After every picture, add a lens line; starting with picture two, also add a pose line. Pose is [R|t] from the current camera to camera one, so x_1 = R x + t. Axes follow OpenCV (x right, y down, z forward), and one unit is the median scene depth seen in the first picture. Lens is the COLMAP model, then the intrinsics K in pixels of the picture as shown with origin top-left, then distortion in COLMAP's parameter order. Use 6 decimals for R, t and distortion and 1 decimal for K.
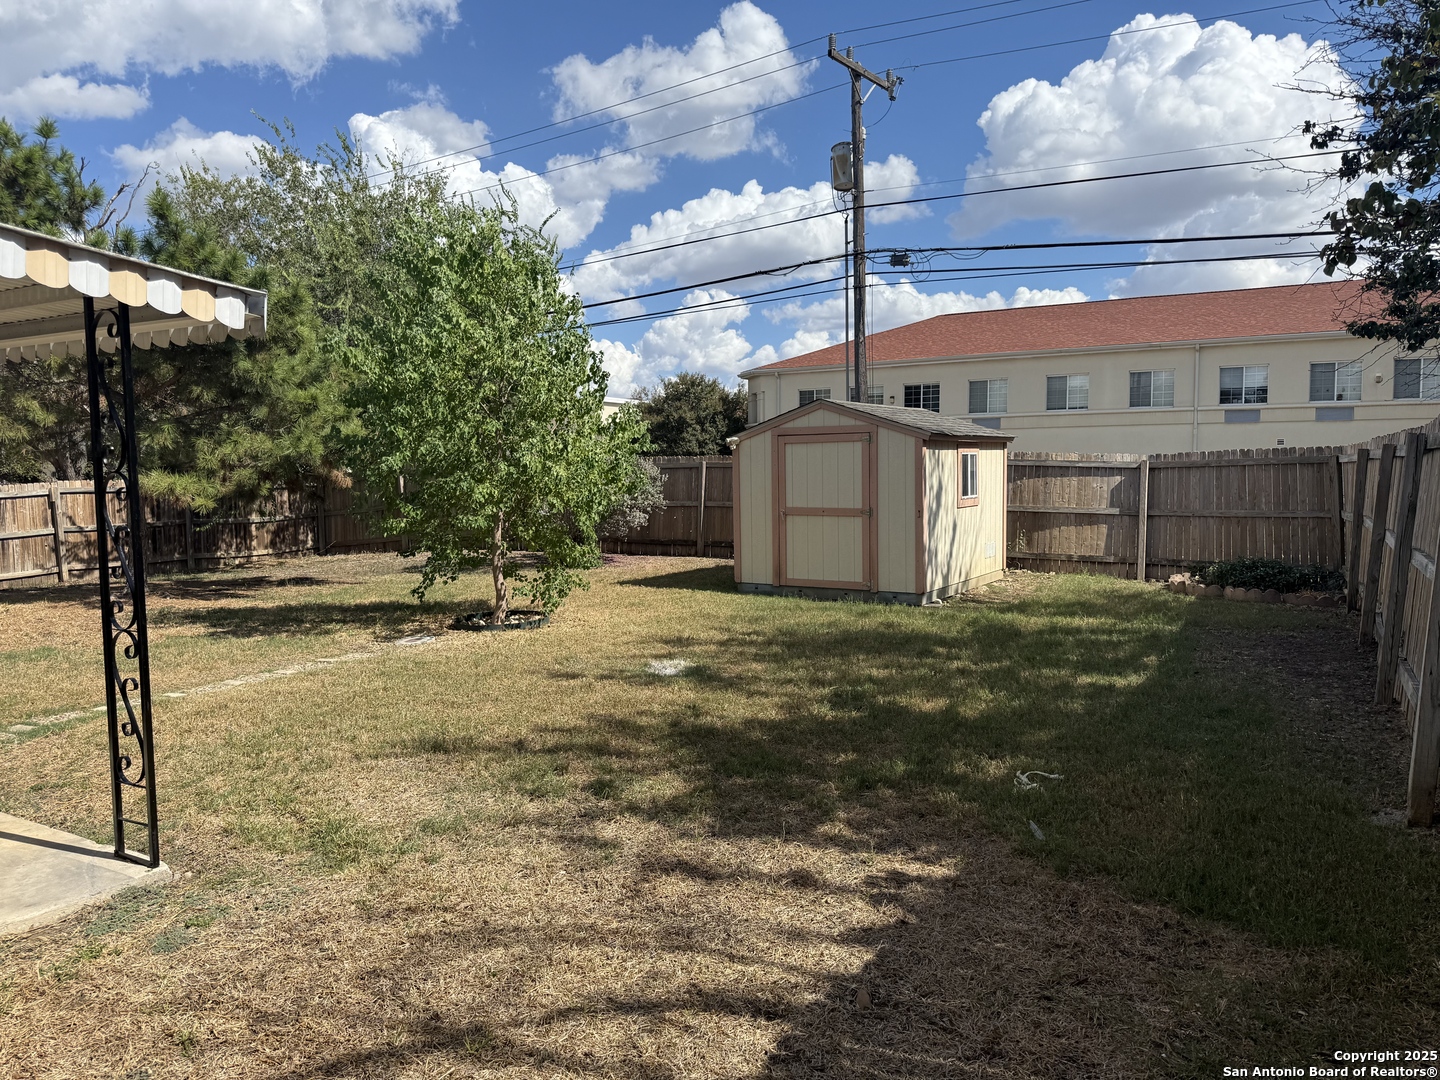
lens RADIAL K [[1004.7, 0, 715.2], [0, 1004.7, 540.0], [0, 0, 1]] dist [0.067327, -0.079460]
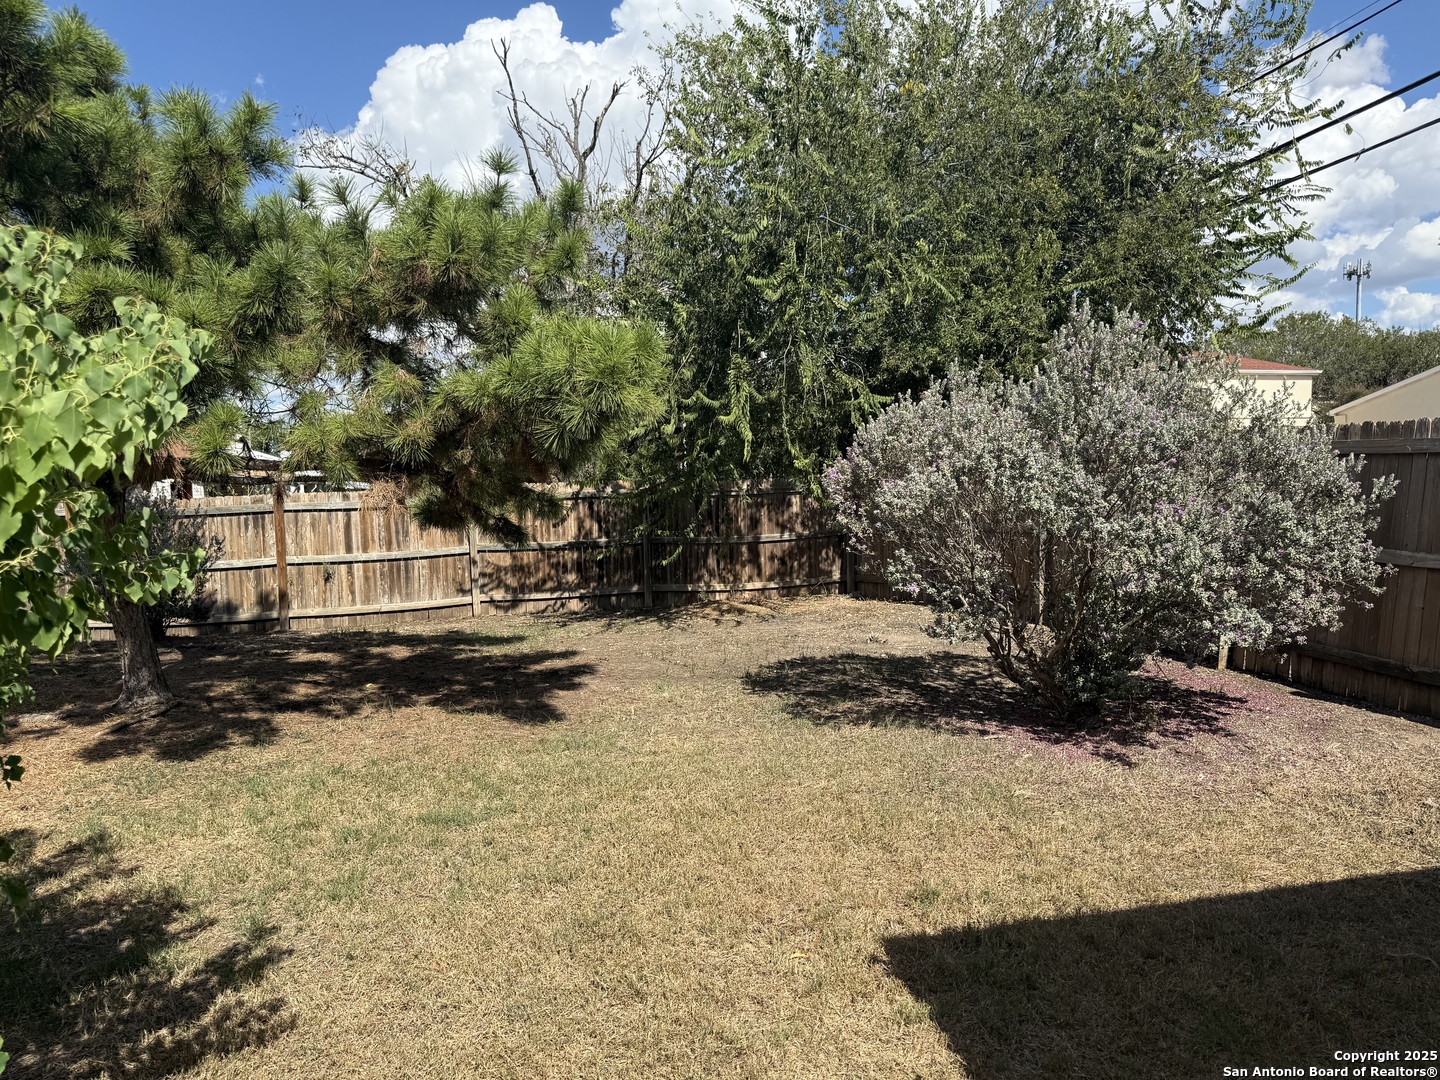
lens RADIAL K [[1004.7, 0, 729.6], [0, 1004.7, 545.3], [0, 0, 1]] dist [0.067327, -0.079460]
pose [[0.711481, 0.048647, -0.701020, 0.025580], [-0.035818, 0.998815, 0.032960, -0.057630], [0.701792, 0.001659, 0.712380, 0.793023]]
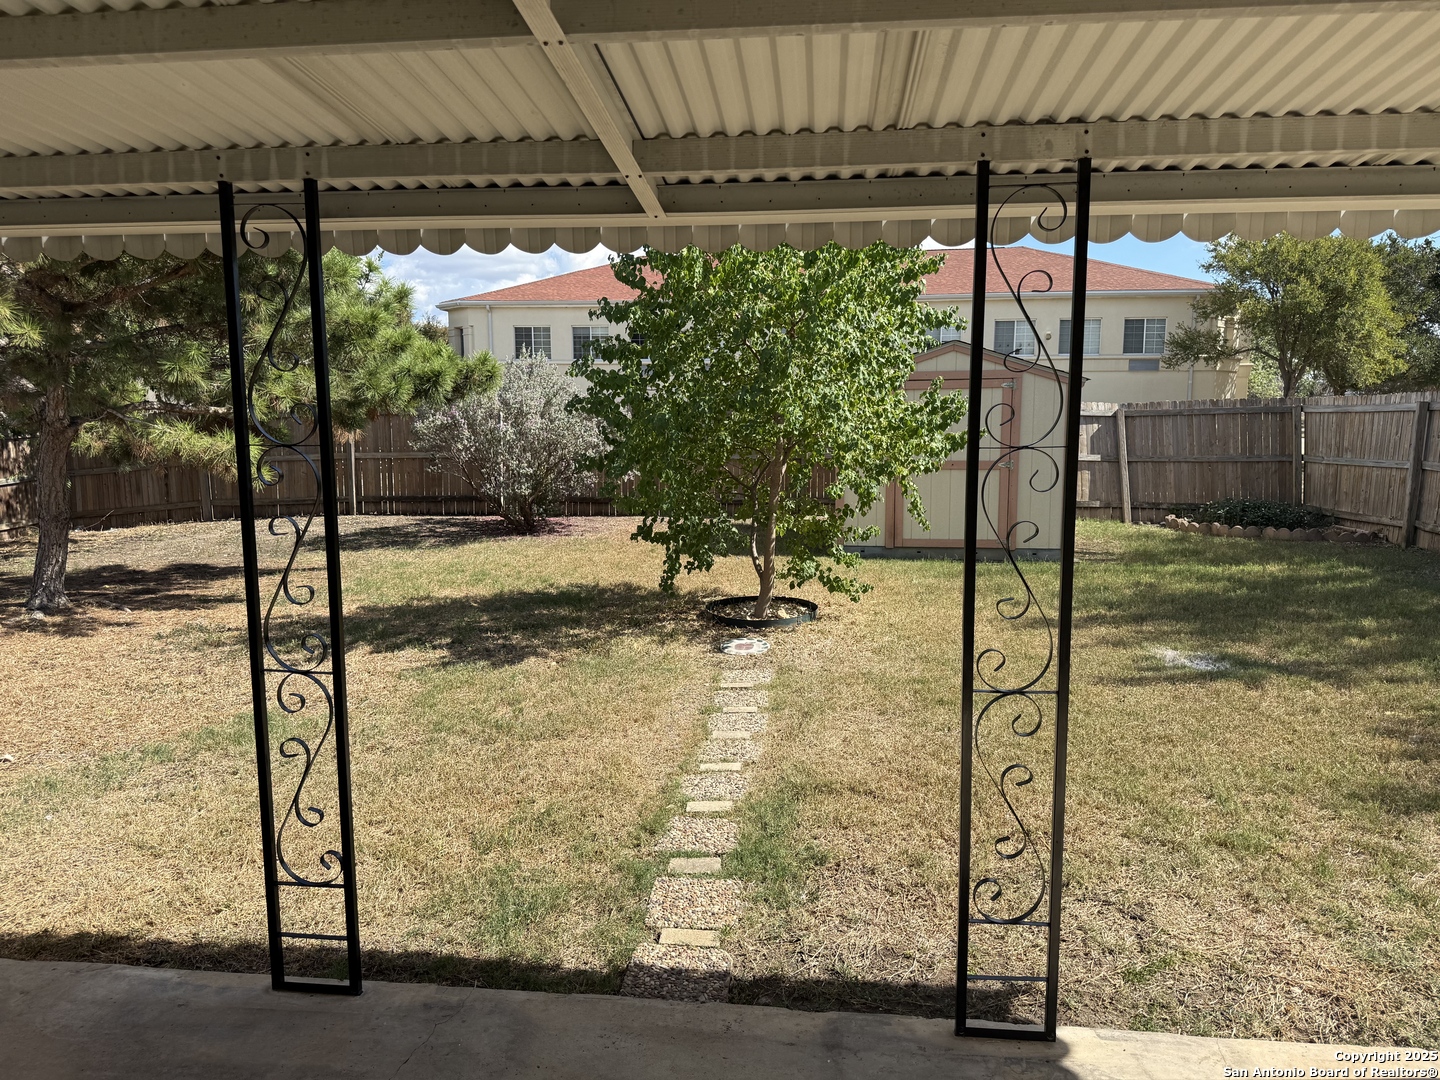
lens RADIAL K [[1004.7, 0, 701.7], [0, 1004.7, 544.4], [0, 0, 1]] dist [0.067327, -0.079460]
pose [[0.916146, -0.049190, 0.397816, -0.423312], [0.024125, 0.997409, 0.067771, -0.021150], [-0.400119, -0.052490, 0.914959, 0.213169]]
